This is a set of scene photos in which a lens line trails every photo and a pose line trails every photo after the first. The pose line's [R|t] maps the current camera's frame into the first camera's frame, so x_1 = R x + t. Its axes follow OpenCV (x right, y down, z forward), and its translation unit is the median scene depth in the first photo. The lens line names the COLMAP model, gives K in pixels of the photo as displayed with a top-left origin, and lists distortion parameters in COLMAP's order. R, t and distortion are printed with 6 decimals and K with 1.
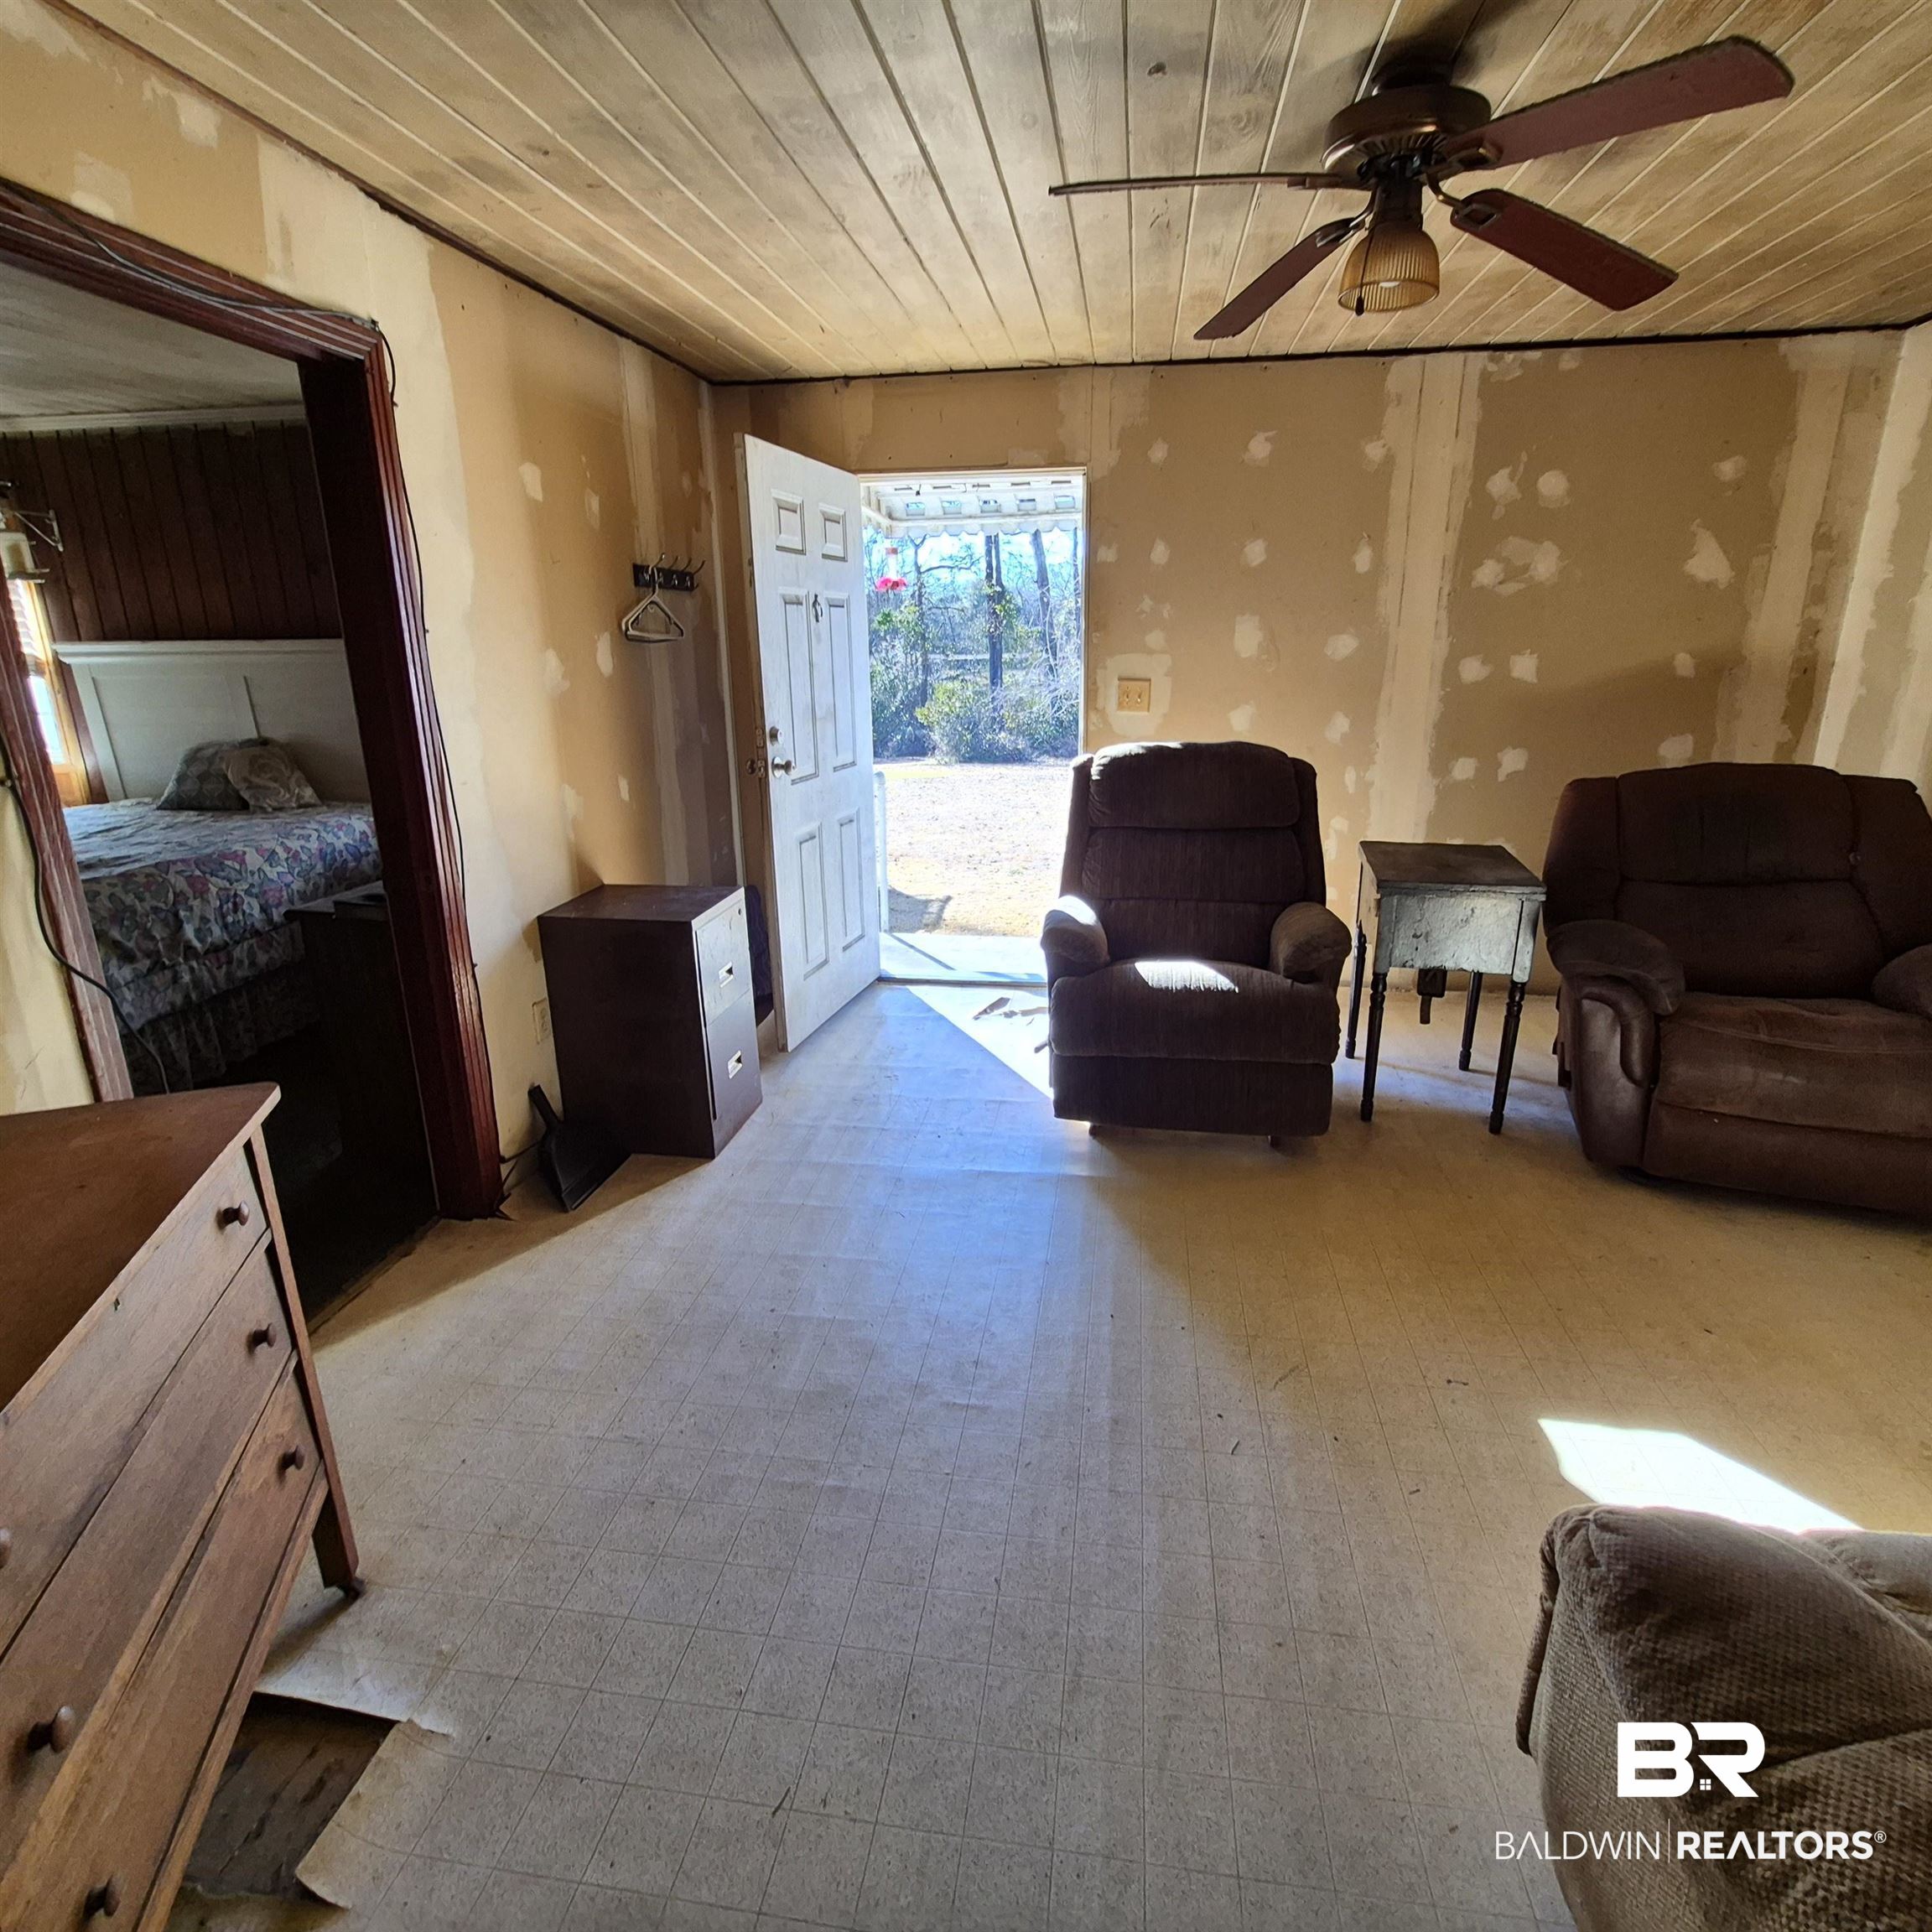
lens RADIAL K [[1028.5, 0, 989.4], [0, 1028.5, 938.9], [0, 0, 1]] dist [0.002412, -0.001186]
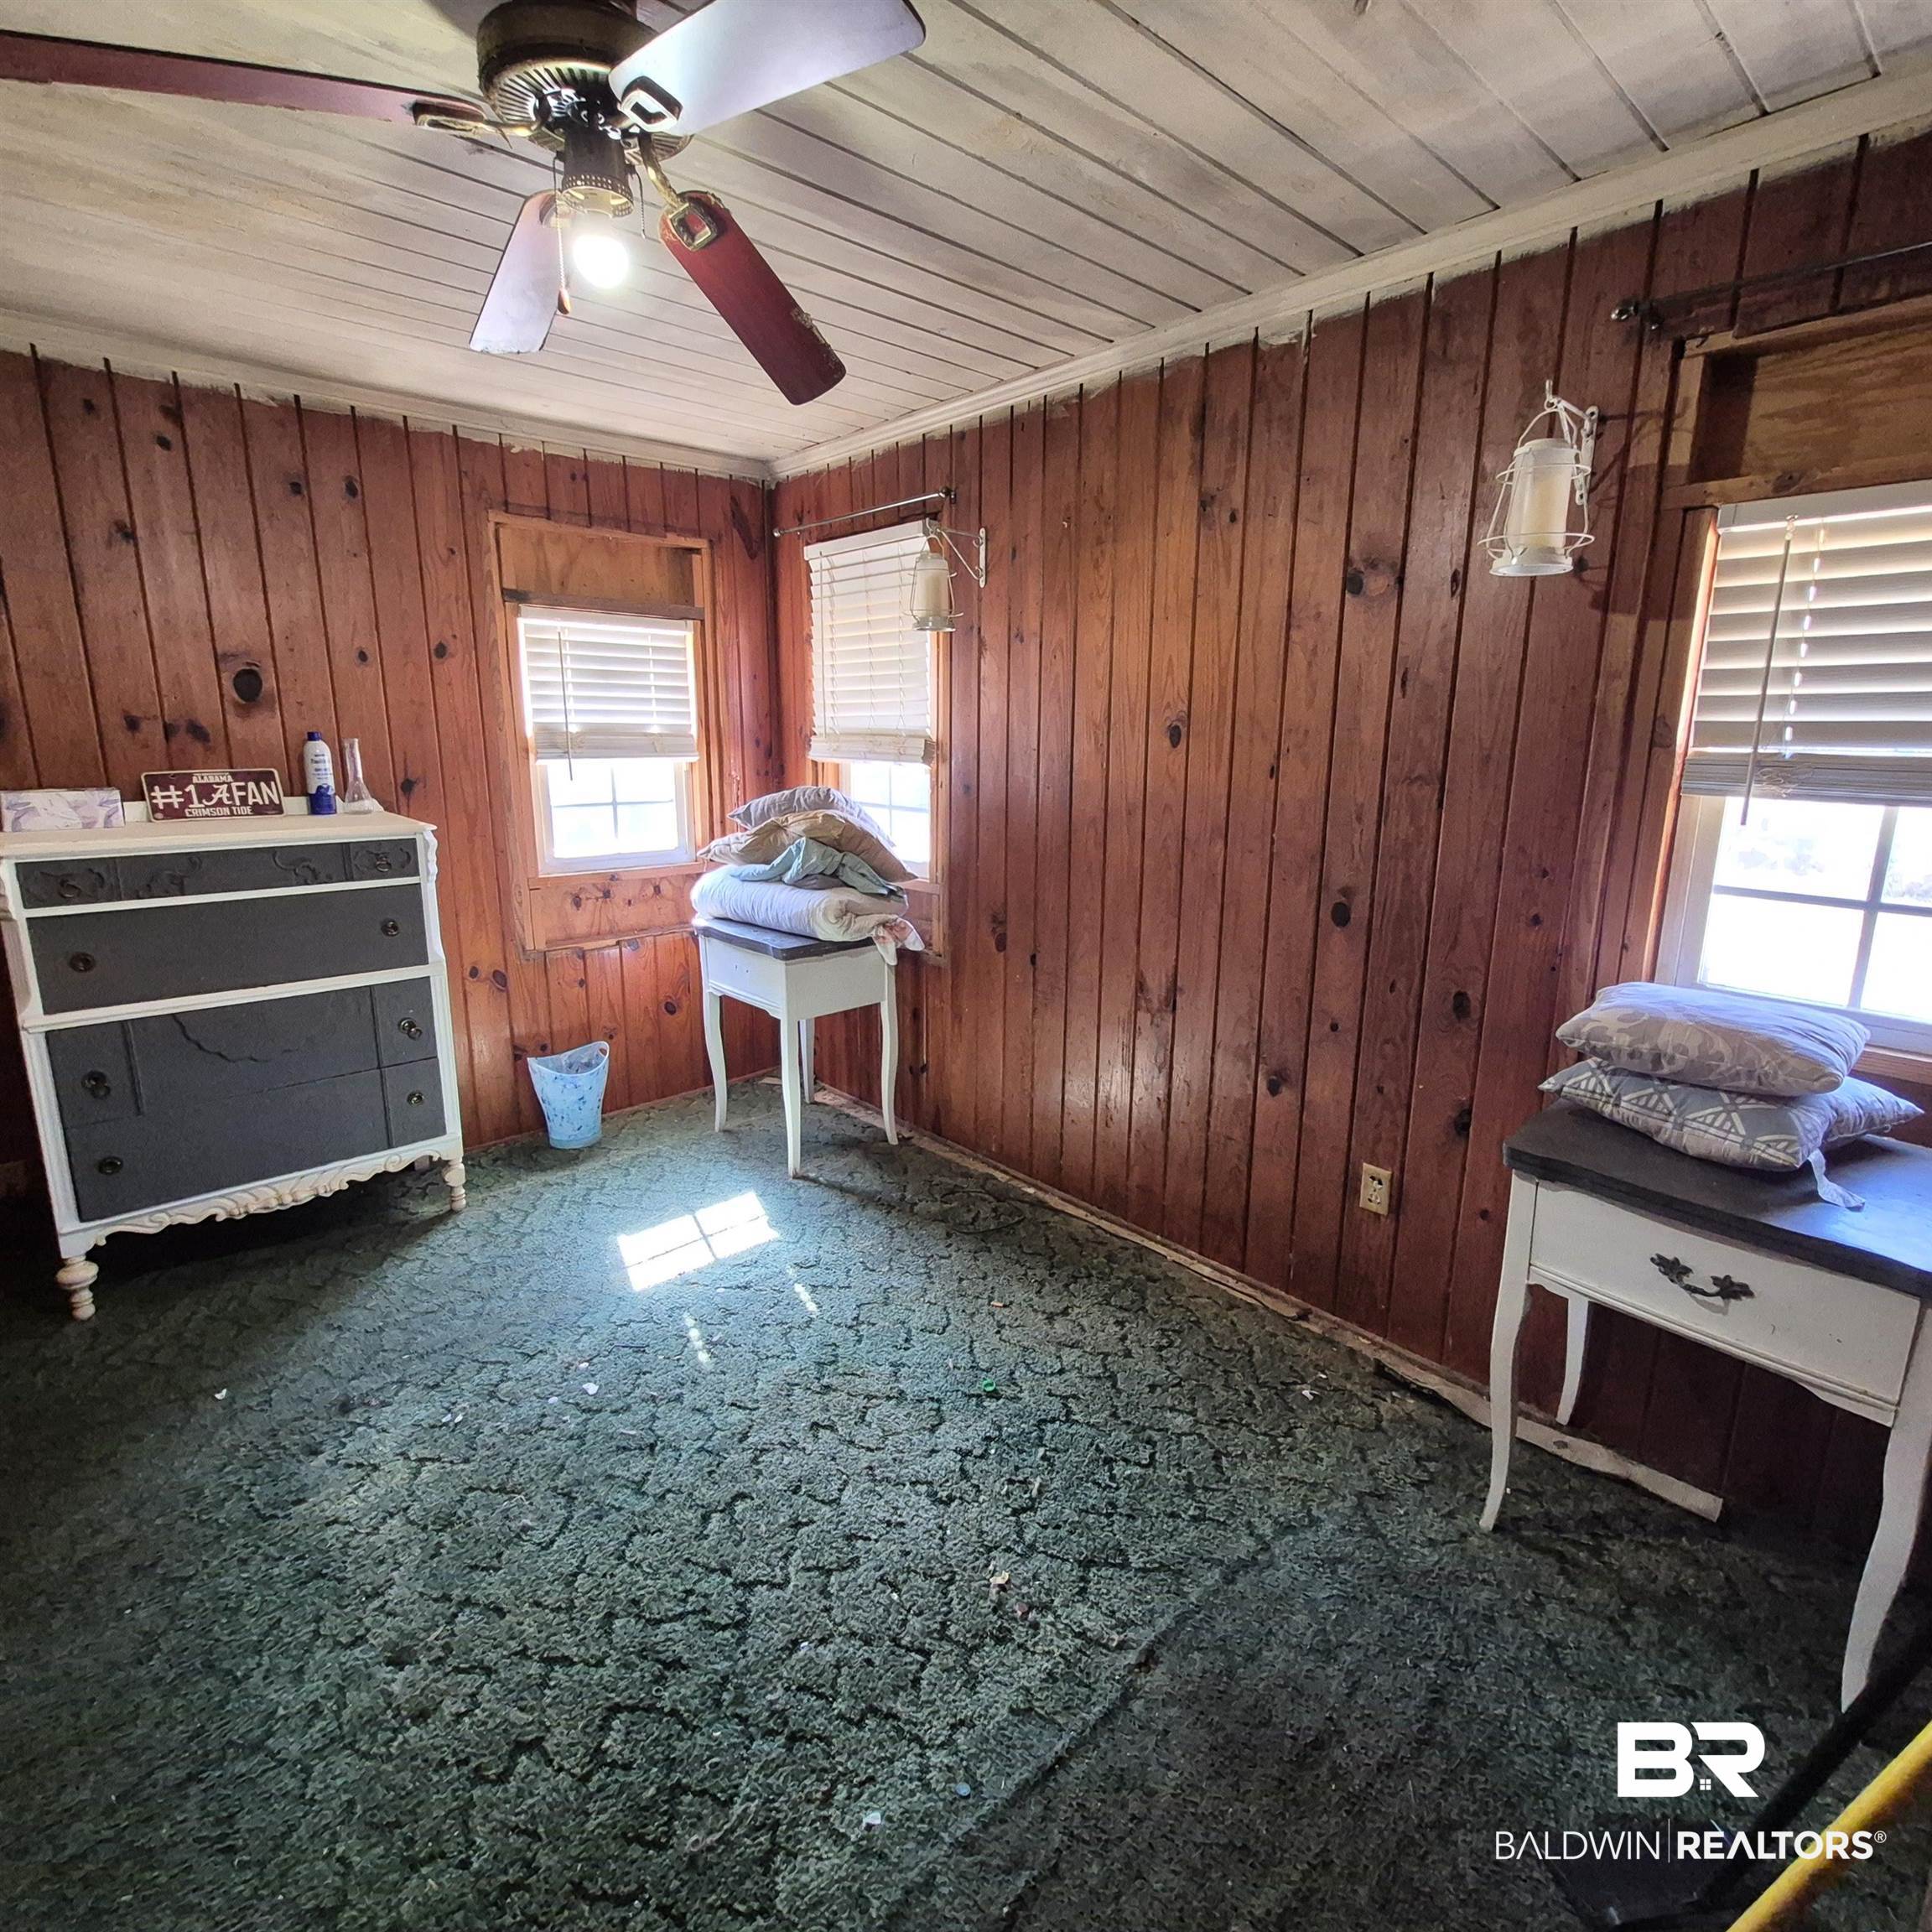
lens RADIAL K [[1028.5, 0, 989.4], [0, 1028.5, 938.9], [0, 0, 1]] dist [0.002412, -0.001186]
pose [[0.779626, 0.141077, -0.610149, -0.548854], [-0.184867, 0.982722, -0.008993, -0.174615], [0.598338, 0.119807, 0.792236, 0.599213]]
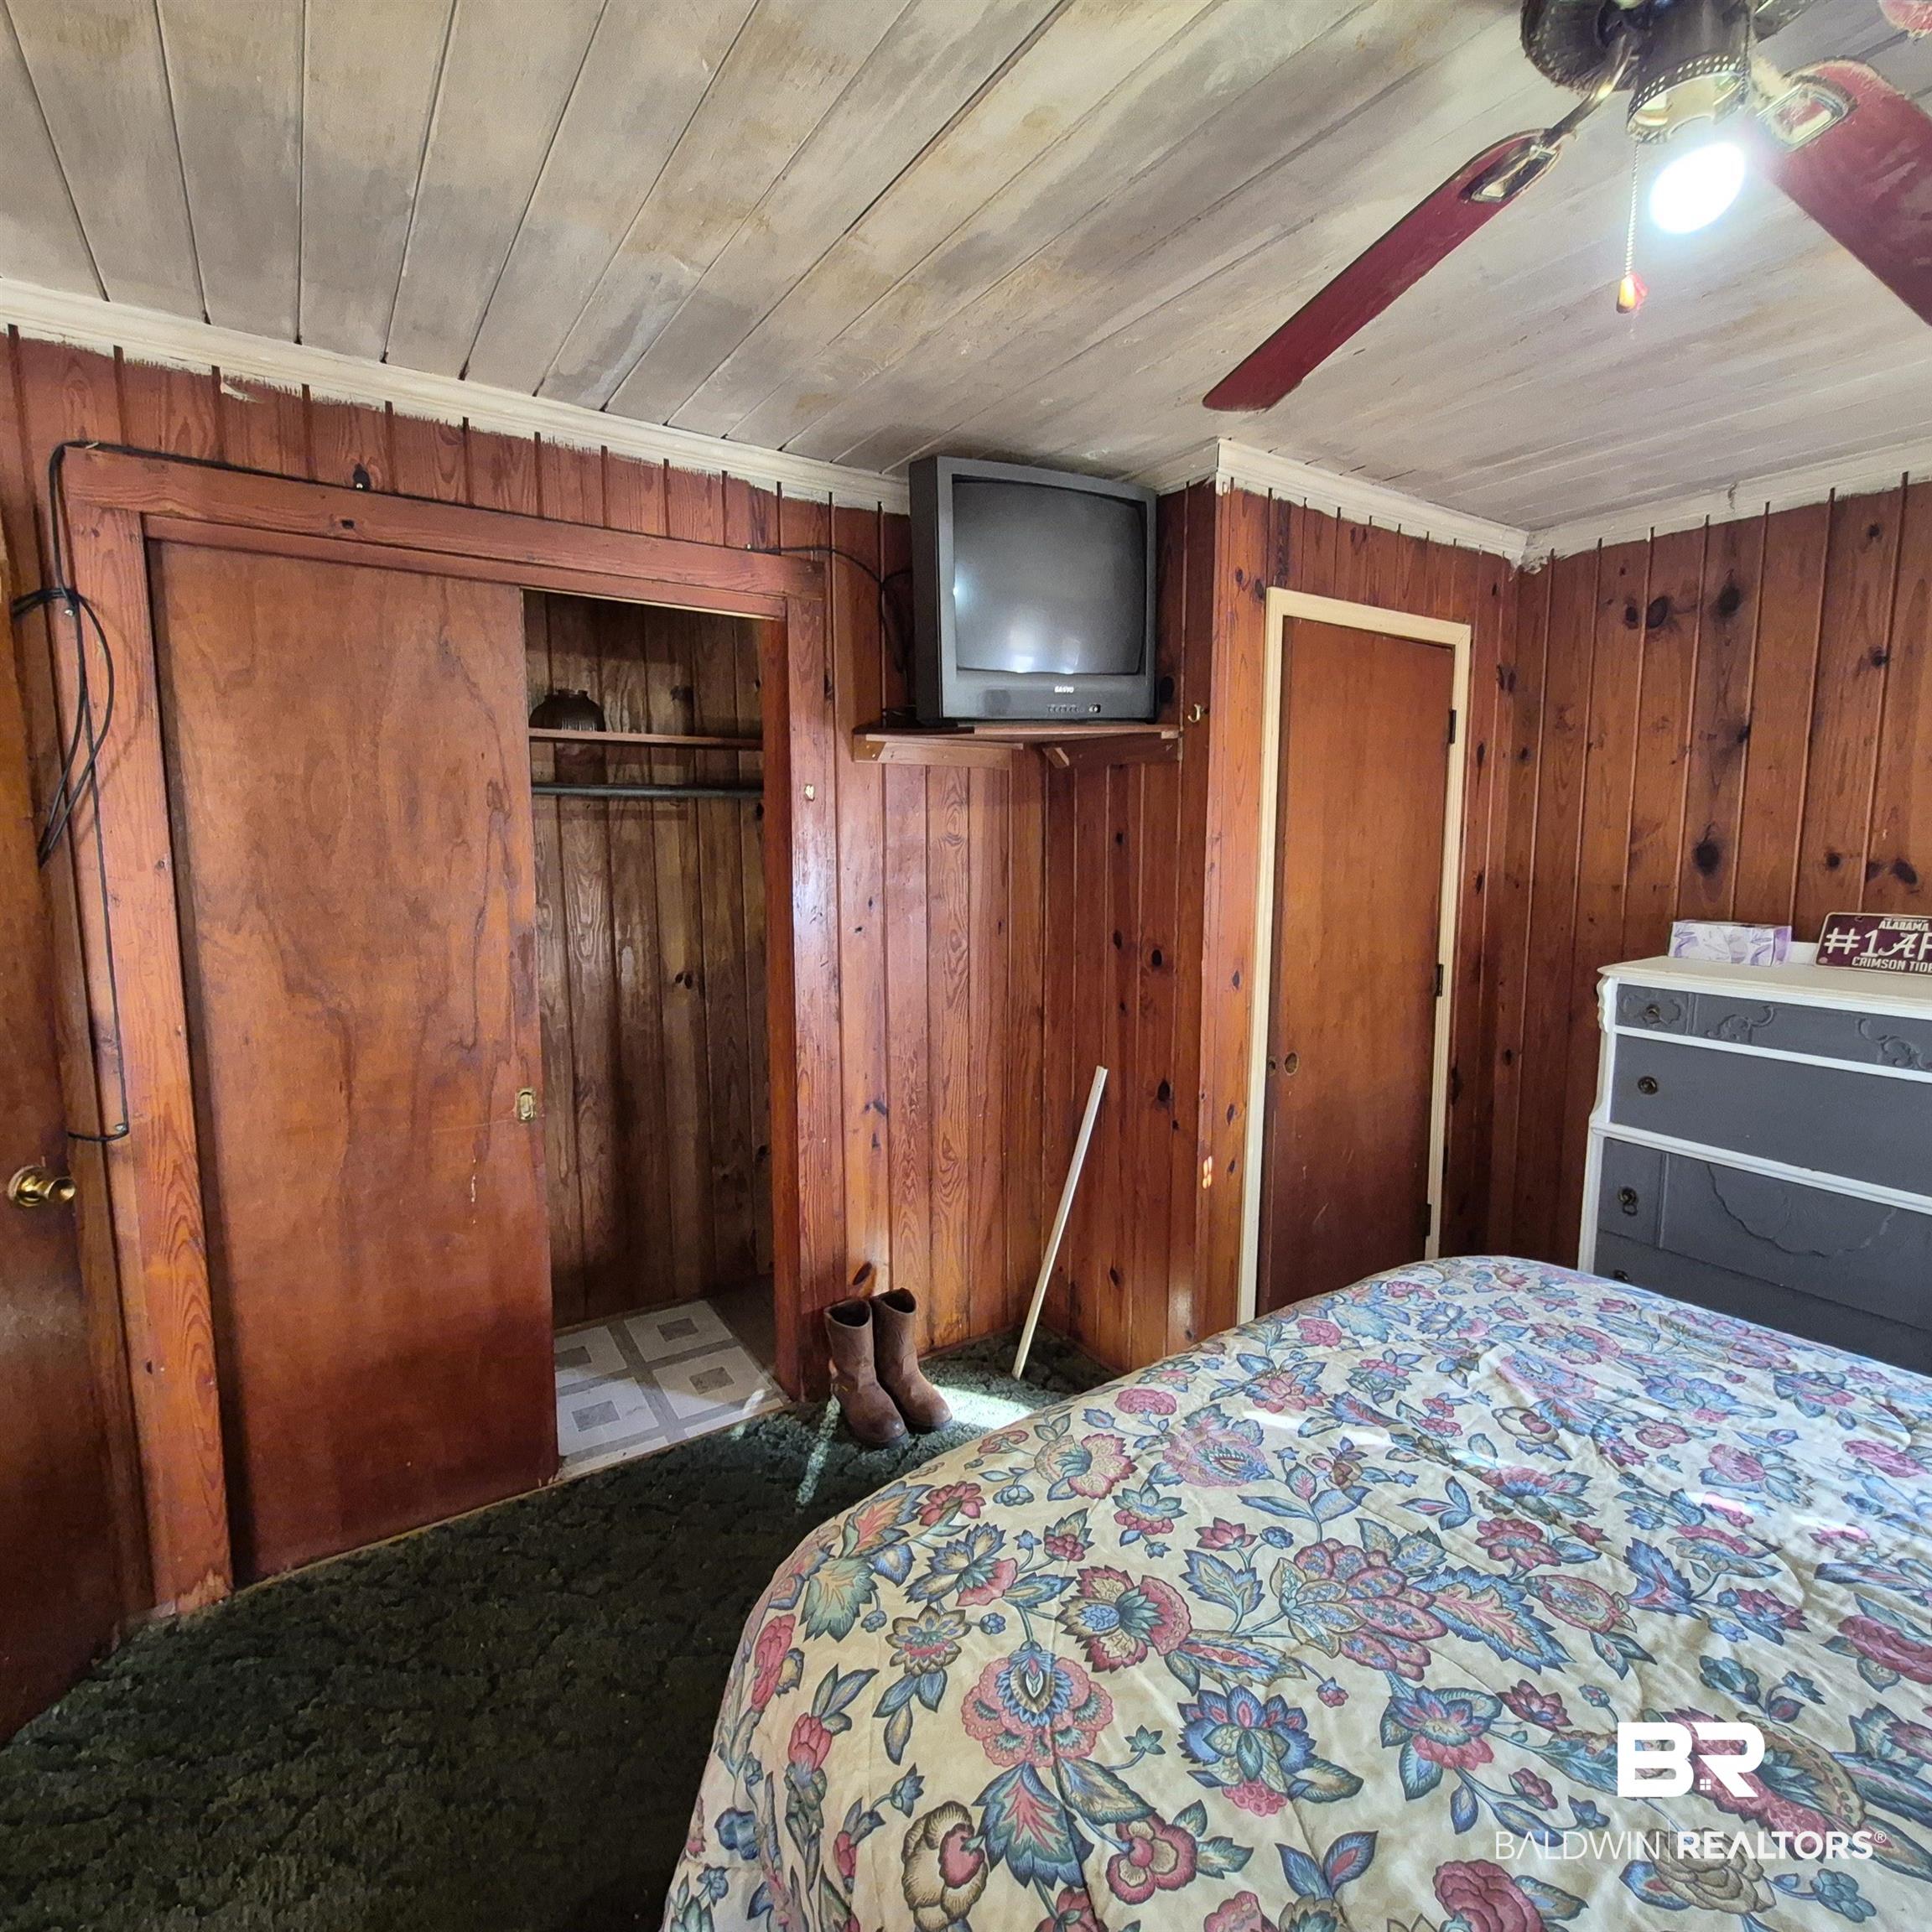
lens RADIAL K [[1003.5, 0, 964.7], [0, 1003.5, 942.8], [0, 0, 1]] dist [0.000591, -0.000293]
pose [[-0.745855, 0.078155, -0.661507, -0.616741], [-0.180598, 0.932169, 0.313759, -0.267257], [0.641158, 0.353486, -0.681149, 0.881777]]
